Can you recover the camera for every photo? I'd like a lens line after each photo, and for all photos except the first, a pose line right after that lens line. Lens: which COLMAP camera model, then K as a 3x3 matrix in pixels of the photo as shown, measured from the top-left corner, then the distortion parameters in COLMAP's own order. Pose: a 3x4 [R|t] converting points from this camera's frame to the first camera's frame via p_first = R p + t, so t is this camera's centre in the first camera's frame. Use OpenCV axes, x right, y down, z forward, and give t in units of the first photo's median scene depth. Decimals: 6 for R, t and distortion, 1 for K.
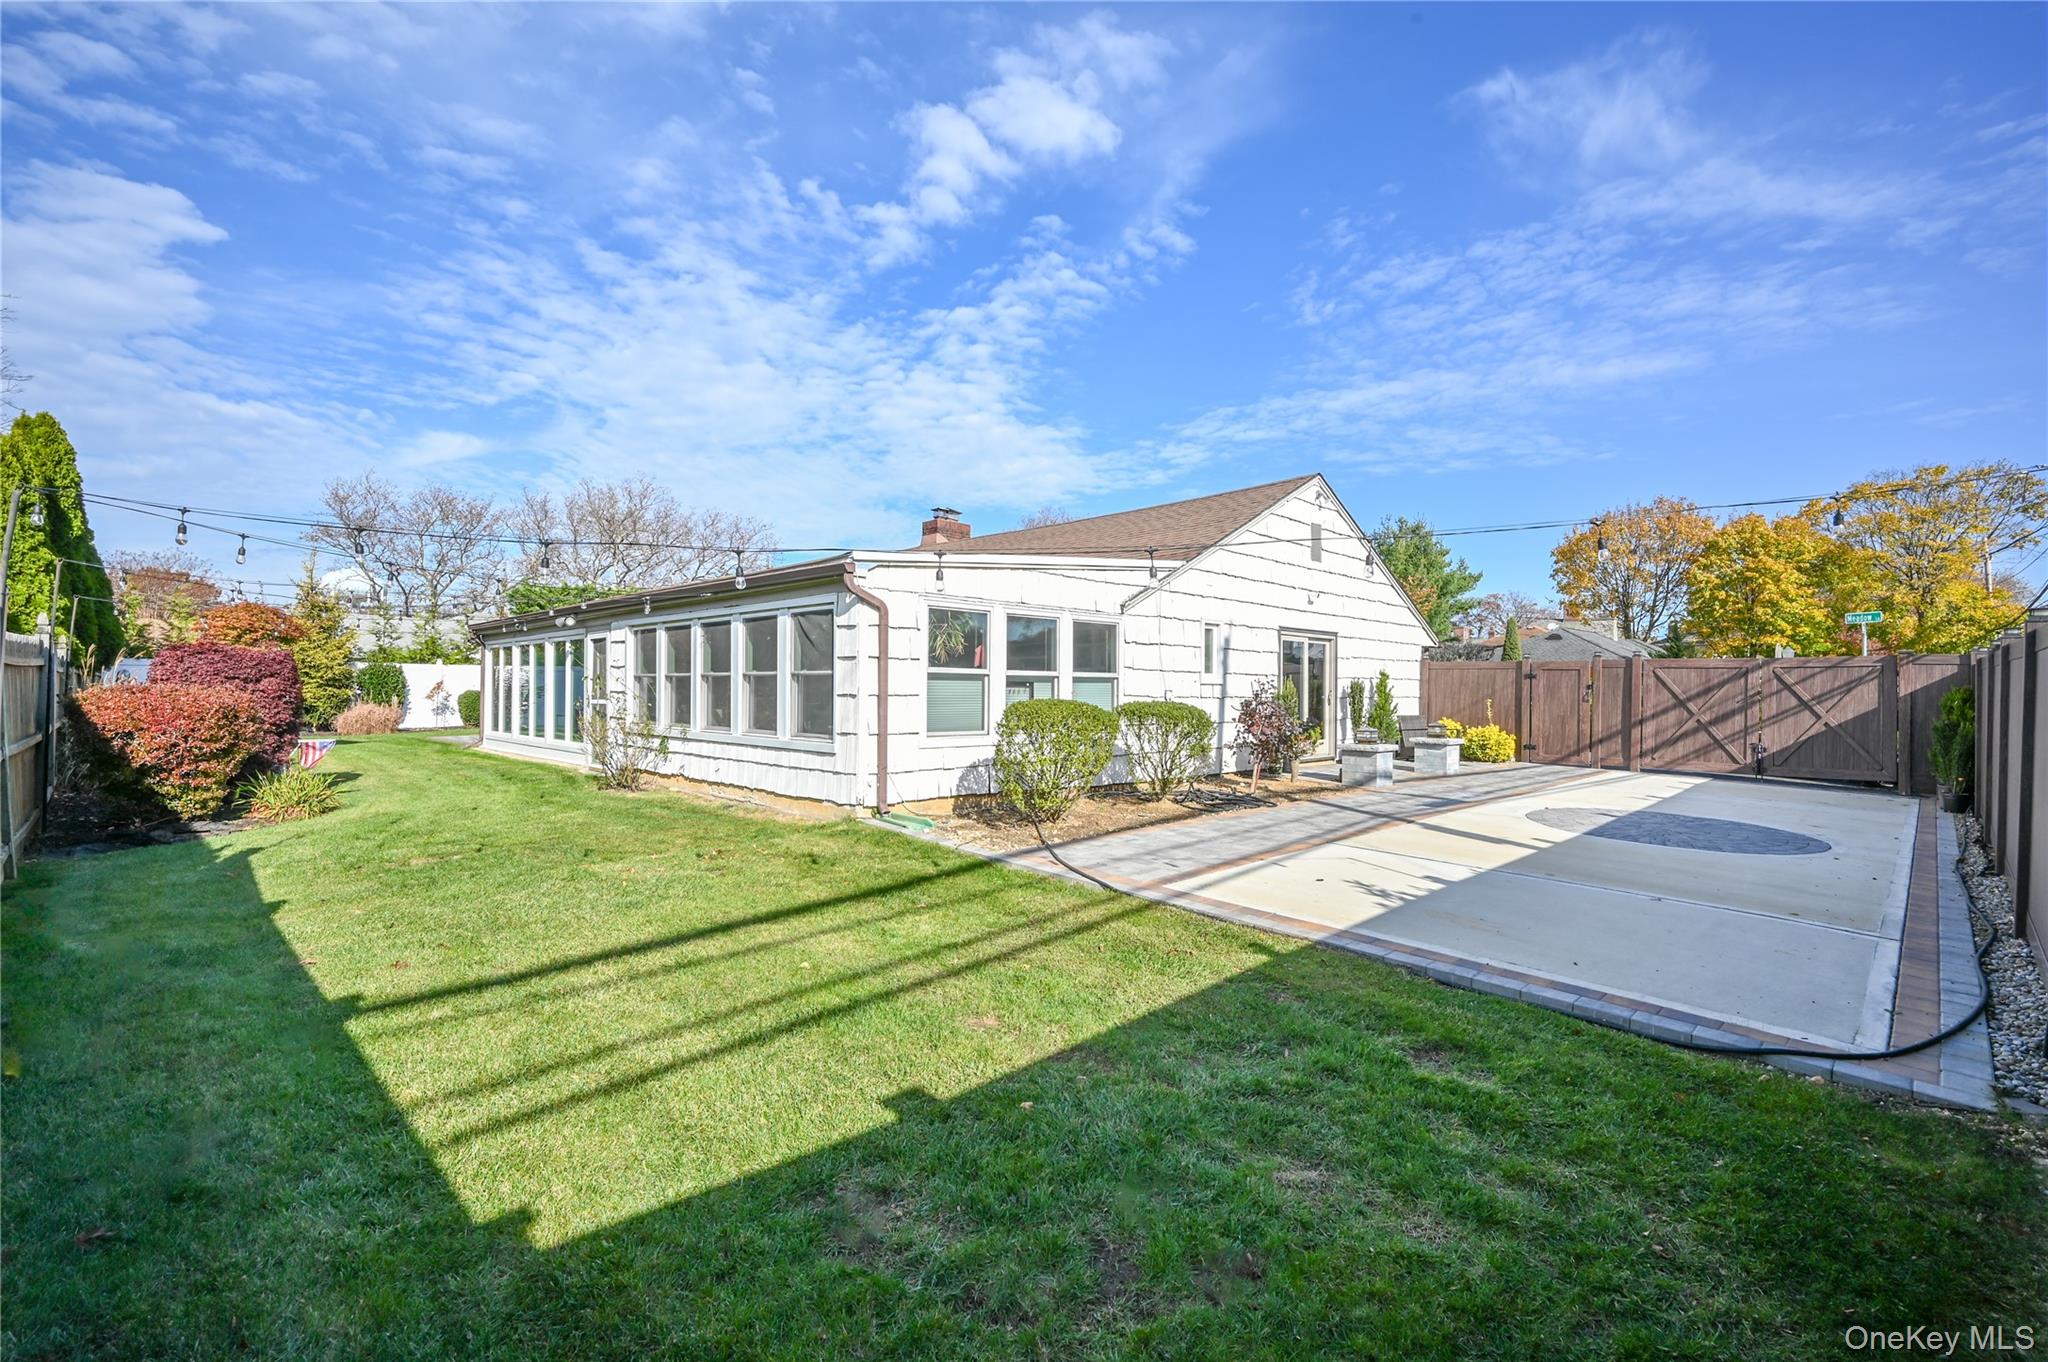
lens RADIAL K [[883.6, 0, 1033.0], [0, 883.6, 684.6], [0, 0, 1]] dist [-0.002334, -0.000189]
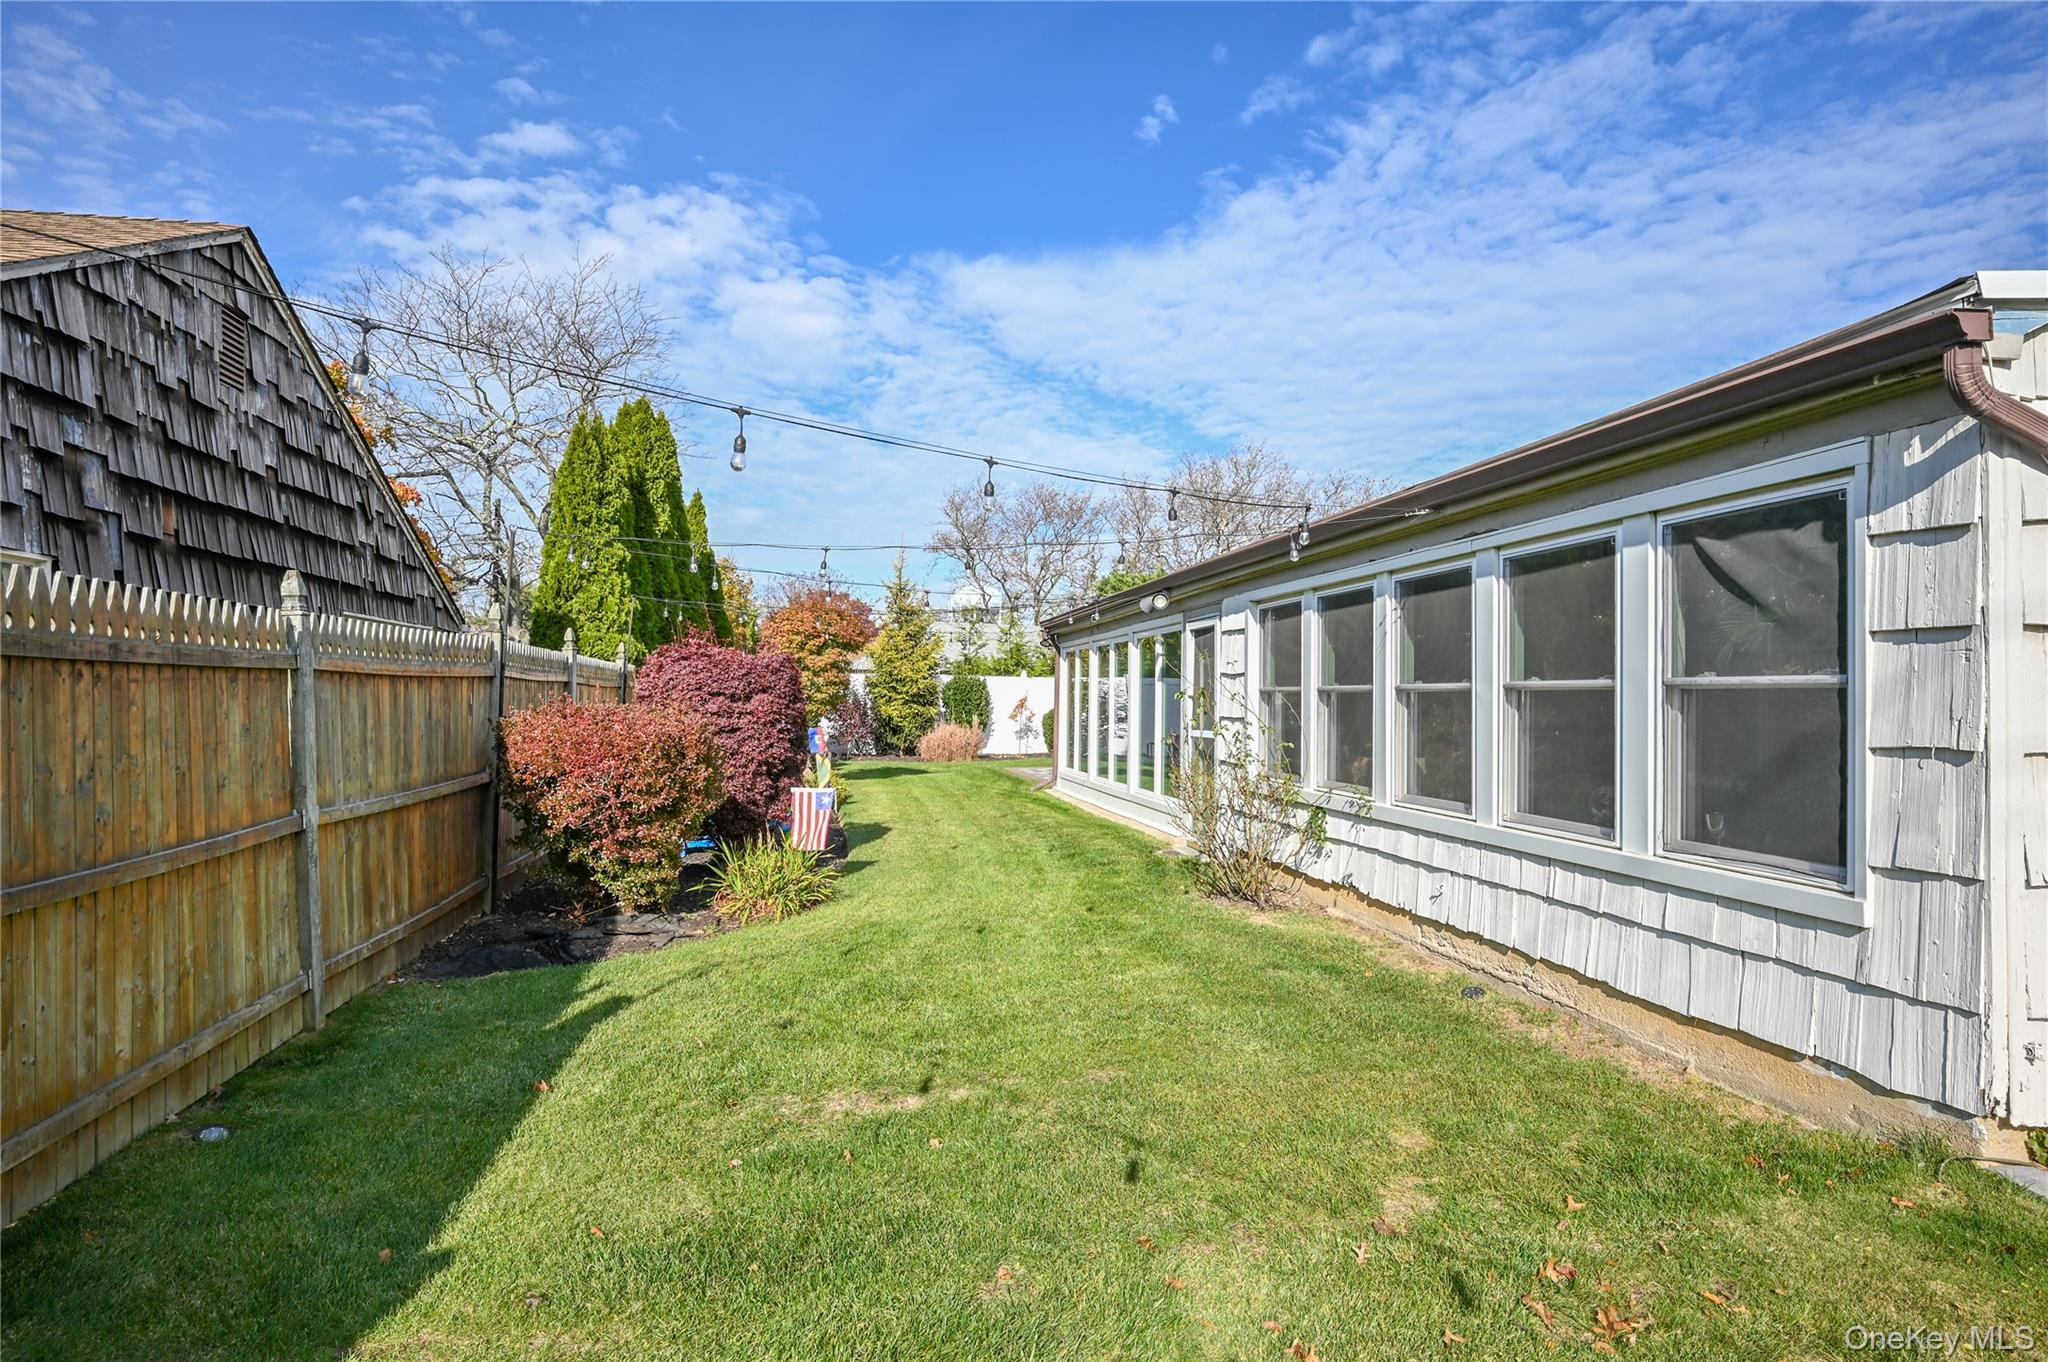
lens RADIAL K [[1141.5, 0, 1026.5], [0, 1141.5, 689.3], [0, 0, 1]] dist [-0.010073, -0.000622]
pose [[0.820648, -0.001081, -0.571433, -0.156885], [-0.005316, 0.999941, -0.009526, -0.003182], [0.571409, 0.010855, 0.820593, 0.315301]]
